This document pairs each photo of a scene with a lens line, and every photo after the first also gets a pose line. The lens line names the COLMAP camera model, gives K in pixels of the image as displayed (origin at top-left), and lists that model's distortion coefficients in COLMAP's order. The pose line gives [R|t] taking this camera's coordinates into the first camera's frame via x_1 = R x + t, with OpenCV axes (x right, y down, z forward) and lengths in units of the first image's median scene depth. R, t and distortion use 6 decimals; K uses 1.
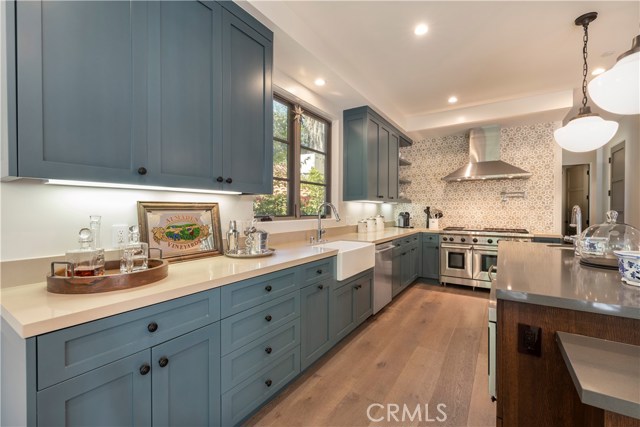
lens RADIAL K [[271.7, 0, 321.4], [0, 271.7, 212.2], [0, 0, 1]] dist [-0.000985, -0.000281]
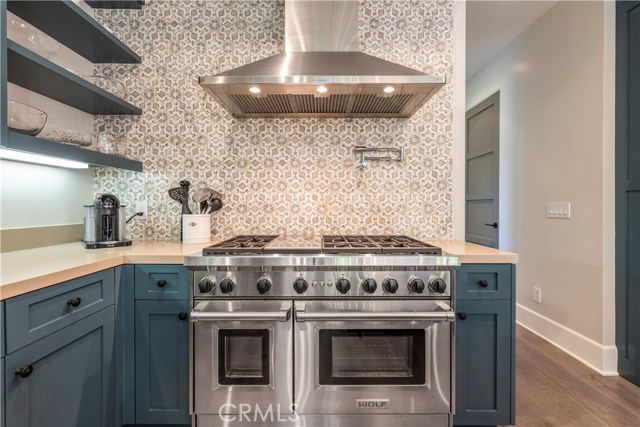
lens RADIAL K [[271.7, 0, 320.3], [0, 271.7, 209.9], [0, 0, 1]] dist [-0.000985, -0.000281]
pose [[0.836034, -0.006352, 0.548641, 0.382438], [0.006439, 0.999978, 0.001766, 0.019875], [-0.548640, 0.002056, 0.836056, 0.670543]]
